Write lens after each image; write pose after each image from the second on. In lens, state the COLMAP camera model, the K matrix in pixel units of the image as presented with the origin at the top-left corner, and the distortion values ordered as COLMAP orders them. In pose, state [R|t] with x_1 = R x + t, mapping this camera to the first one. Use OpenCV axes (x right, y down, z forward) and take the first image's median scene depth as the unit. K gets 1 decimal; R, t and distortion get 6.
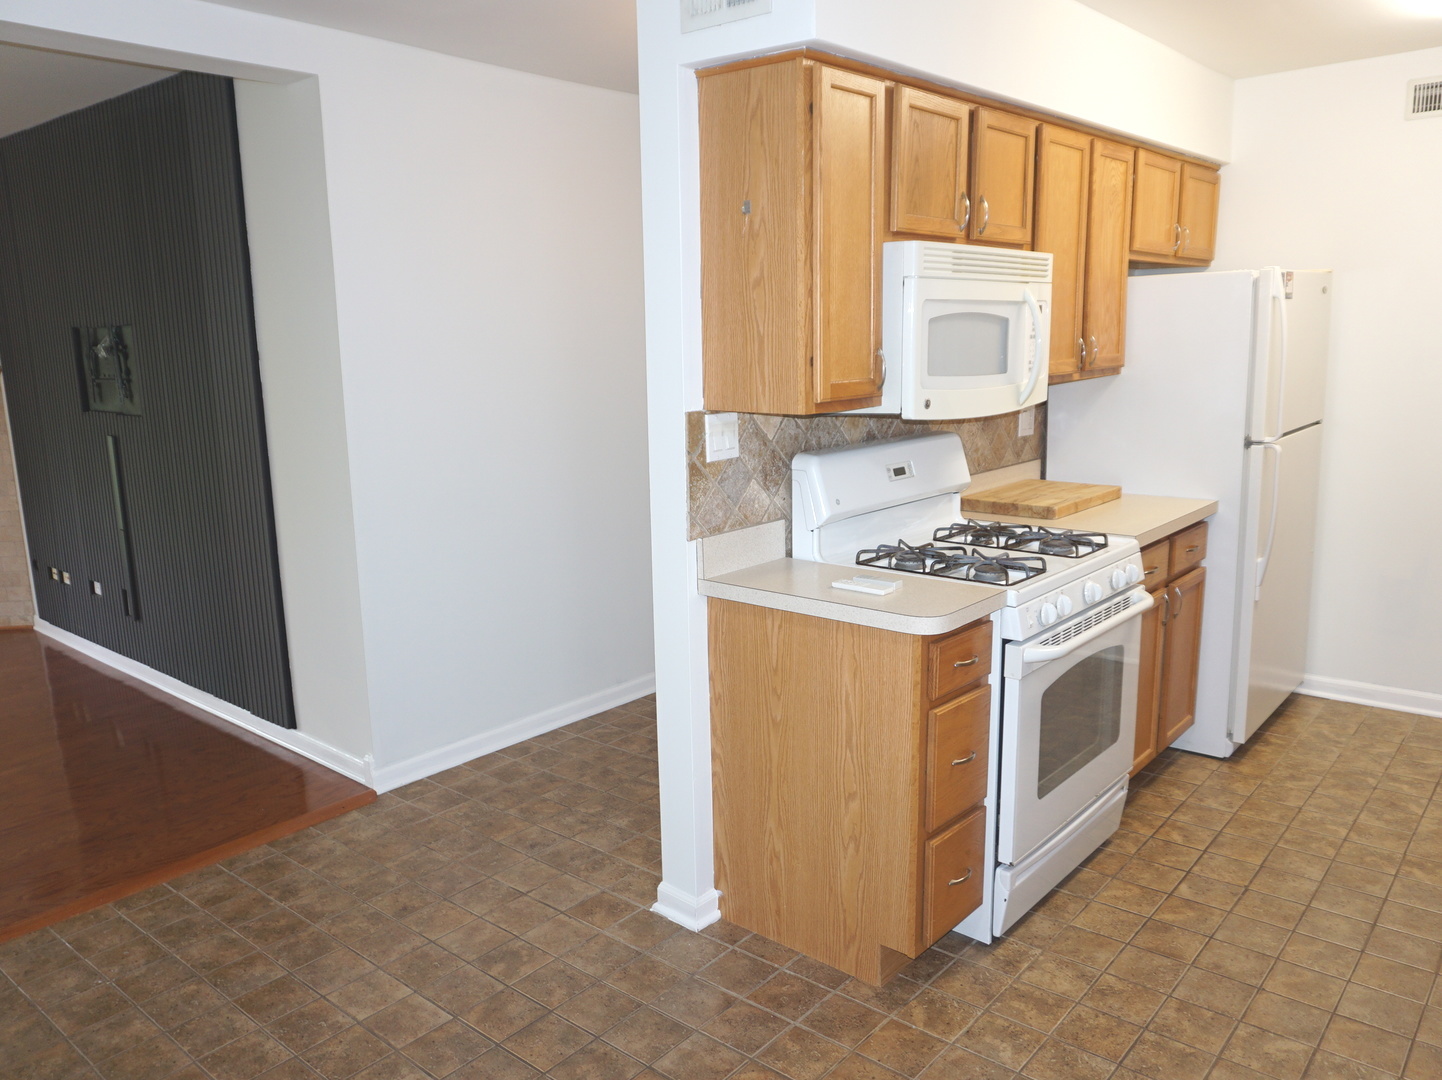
lens RADIAL K [[1099.2, 0, 719.2], [0, 1099.2, 547.8], [0, 0, 1]] dist [-0.047390, 0.028059]
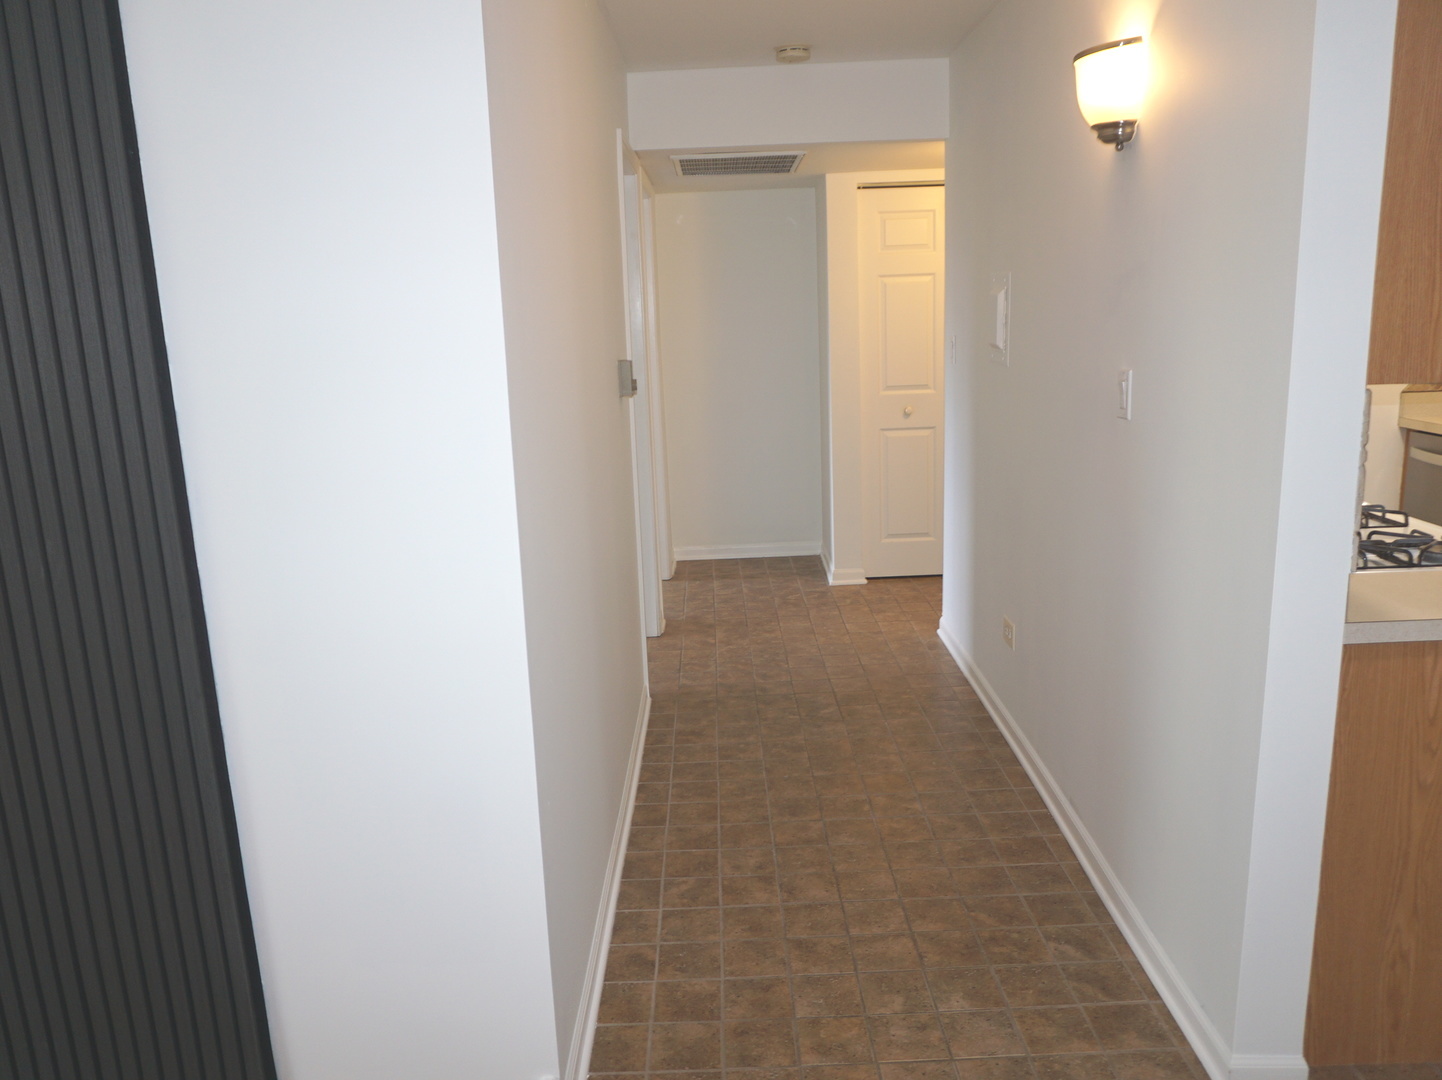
lens RADIAL K [[1099.2, 0, 719.2], [0, 1099.2, 547.8], [0, 0, 1]] dist [-0.047390, 0.028059]
pose [[0.760244, -0.146517, 0.632899, -0.744187], [0.147733, 0.987701, 0.051195, -0.112570], [-0.632616, 0.054580, 0.772540, 0.689236]]
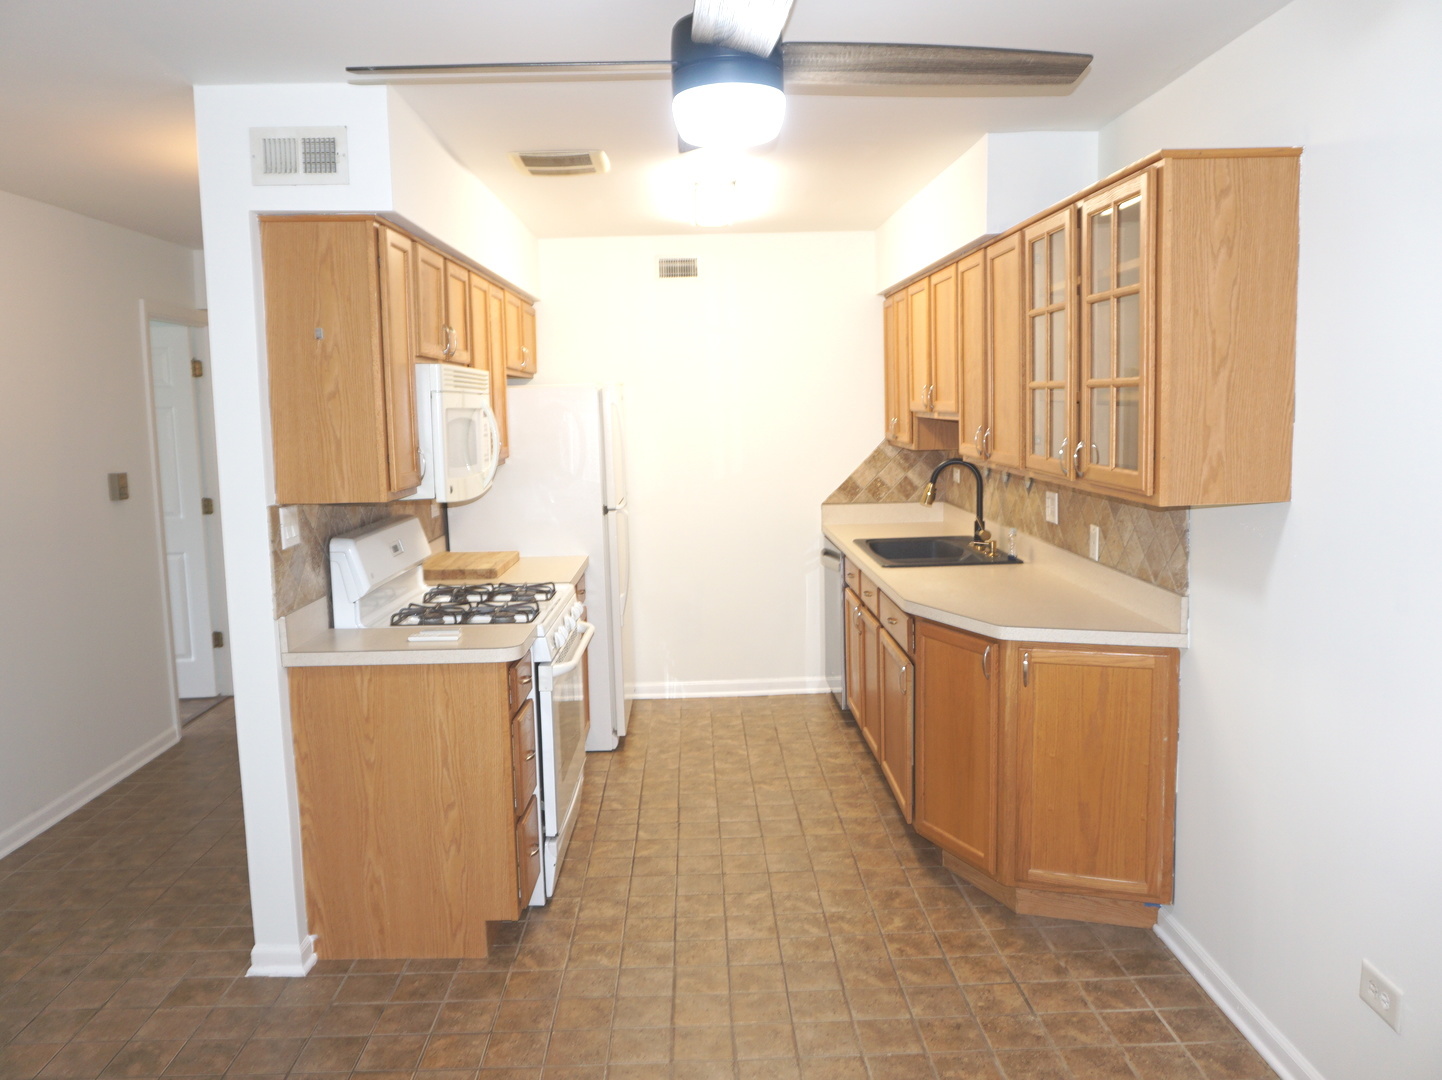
lens RADIAL K [[1099.2, 0, 719.2], [0, 1099.2, 547.8], [0, 0, 1]] dist [-0.047390, 0.028059]
pose [[0.745146, -0.078582, 0.662255, -0.407937], [0.134254, 0.990379, -0.033541, 0.018740], [-0.653248, 0.113903, 0.748528, -0.138761]]
